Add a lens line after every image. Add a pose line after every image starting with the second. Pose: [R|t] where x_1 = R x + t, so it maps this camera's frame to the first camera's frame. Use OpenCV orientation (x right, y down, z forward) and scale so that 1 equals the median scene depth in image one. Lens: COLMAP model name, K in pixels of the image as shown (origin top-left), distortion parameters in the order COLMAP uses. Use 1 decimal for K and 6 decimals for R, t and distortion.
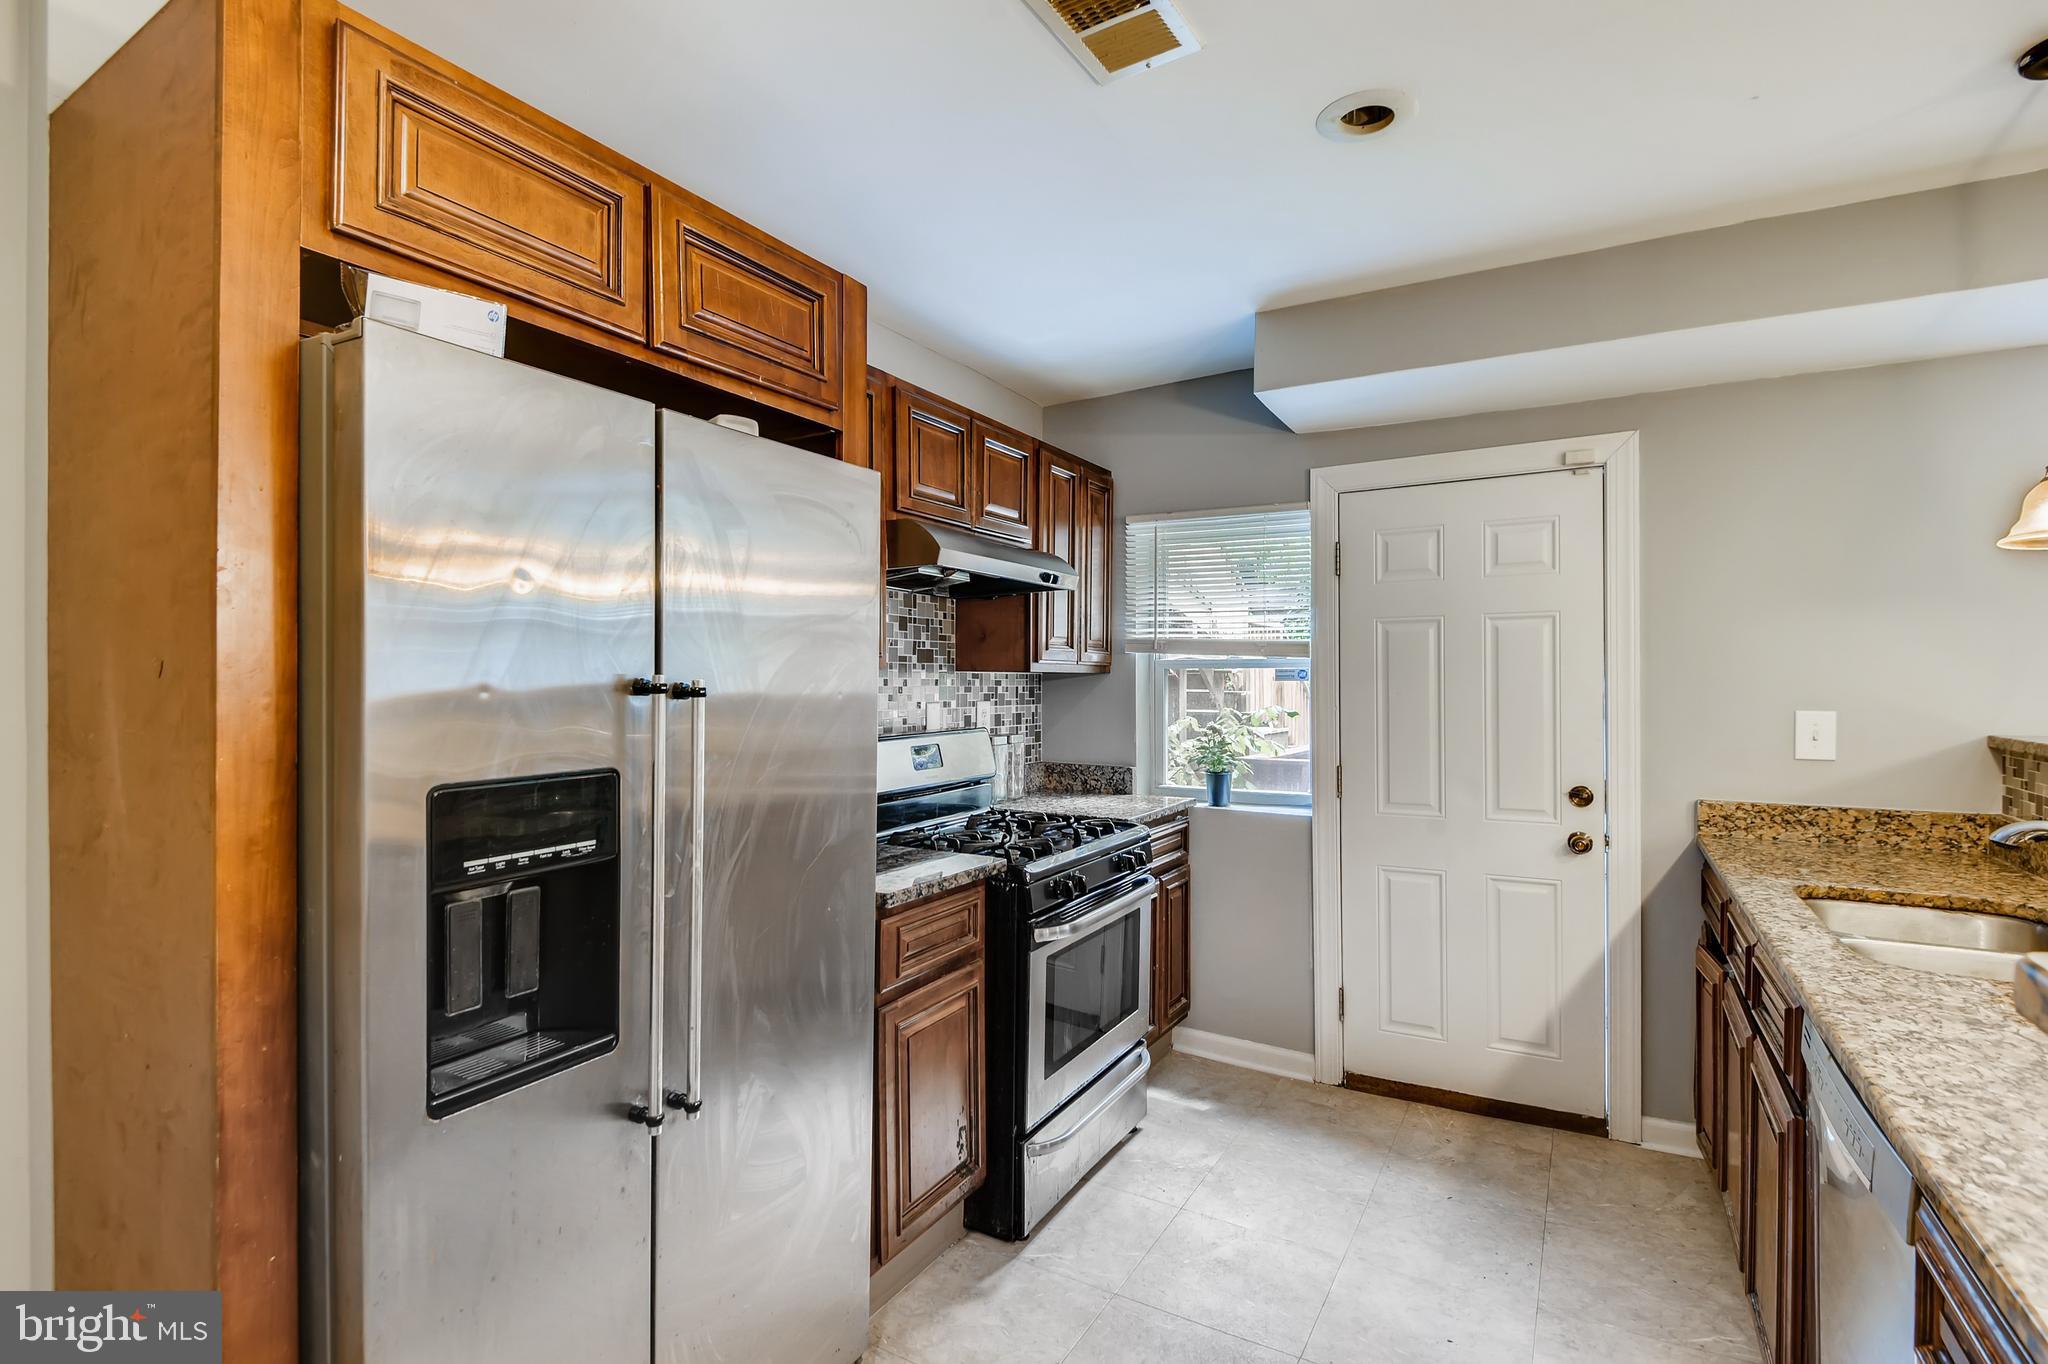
lens RADIAL K [[984.7, 0, 1022.8], [0, 984.7, 688.3], [0, 0, 1]] dist [0.011890, -0.010980]
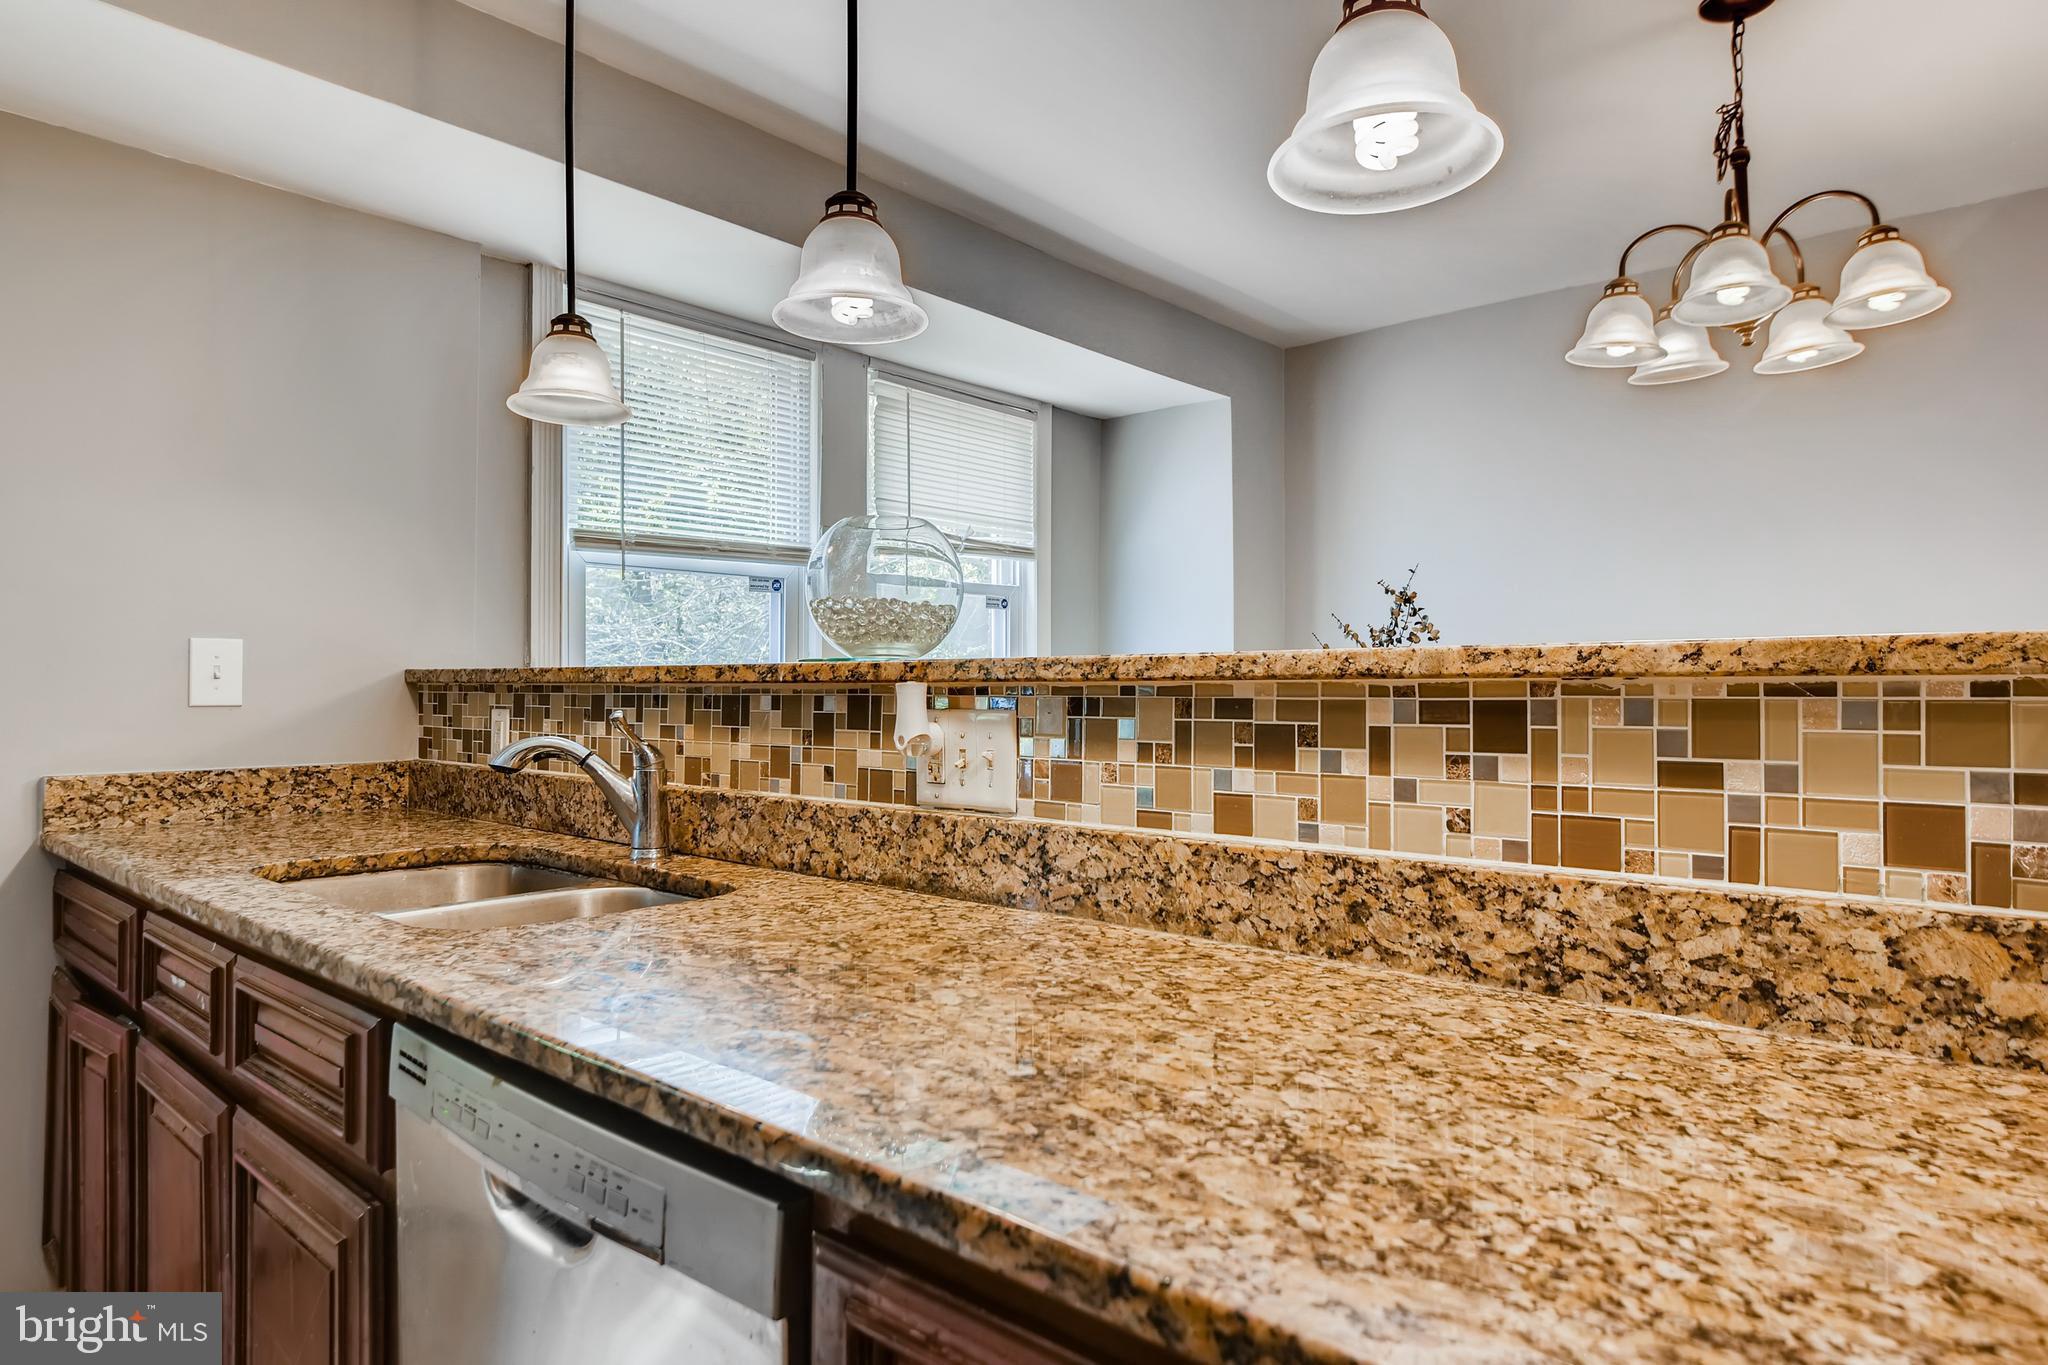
lens RADIAL K [[1183.9, 0, 1028.1], [0, 1183.9, 679.4], [0, 0, 1]] dist [0.005622, -0.005818]
pose [[0.193290, 0.002358, 0.981139, 0.068627], [0.005539, 0.999979, -0.003494, 0.059314], [-0.981126, 0.006110, 0.193273, 0.251609]]
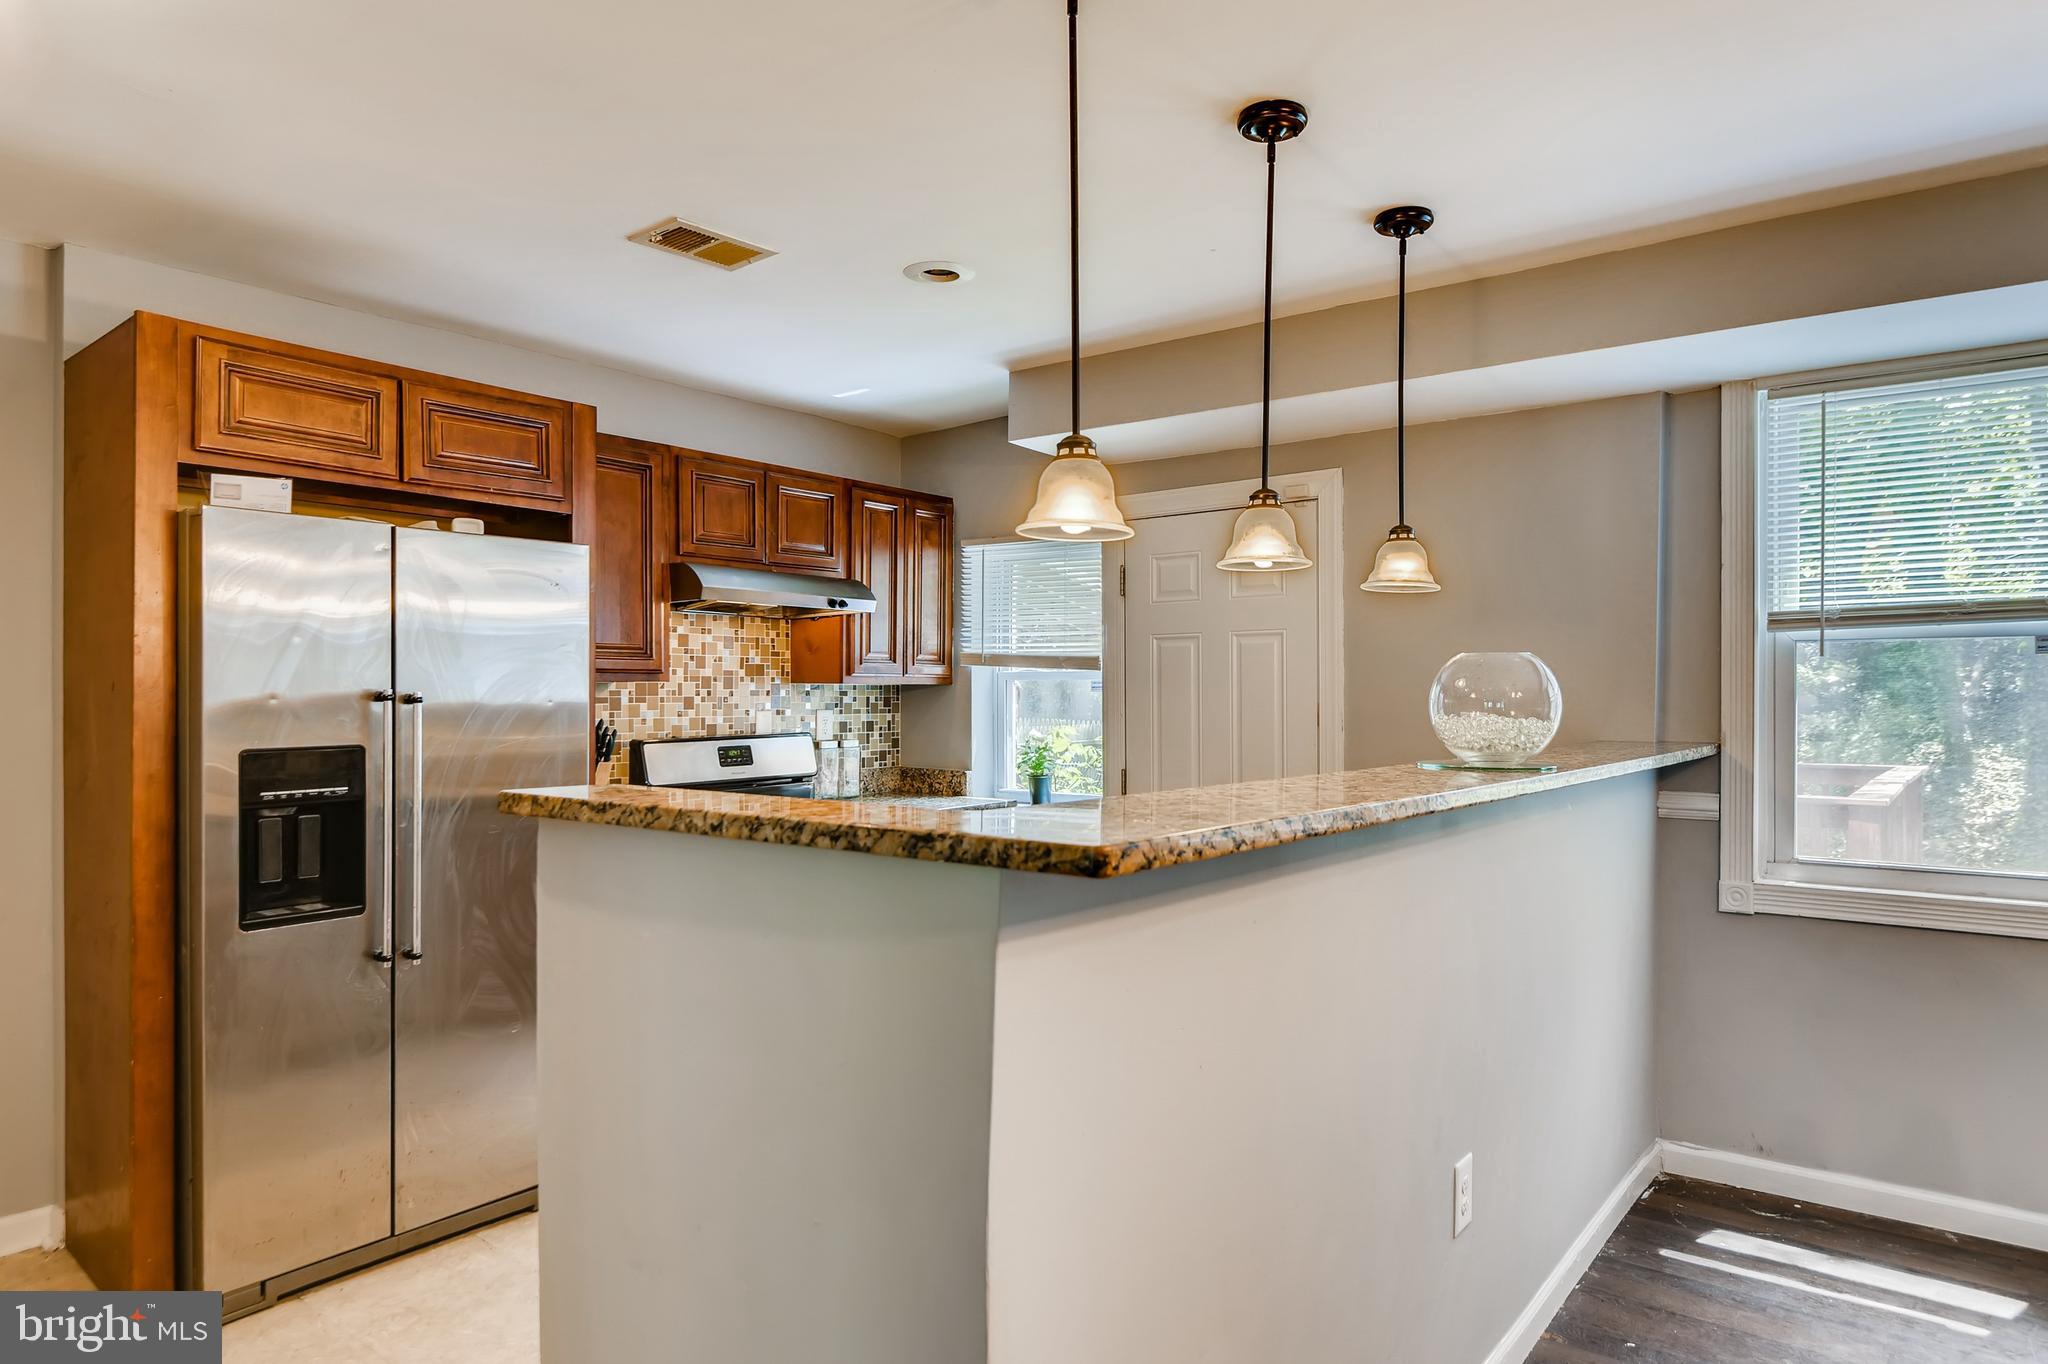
lens RADIAL K [[1226.7, 0, 1020.3], [0, 1226.7, 695.4], [0, 0, 1]] dist [0.010918, -0.012125]
pose [[0.989675, 0.000252, -0.143326, 0.500178], [-0.000742, 0.999994, -0.003369, 0.001558], [0.143325, 0.003441, 0.989670, -0.455370]]
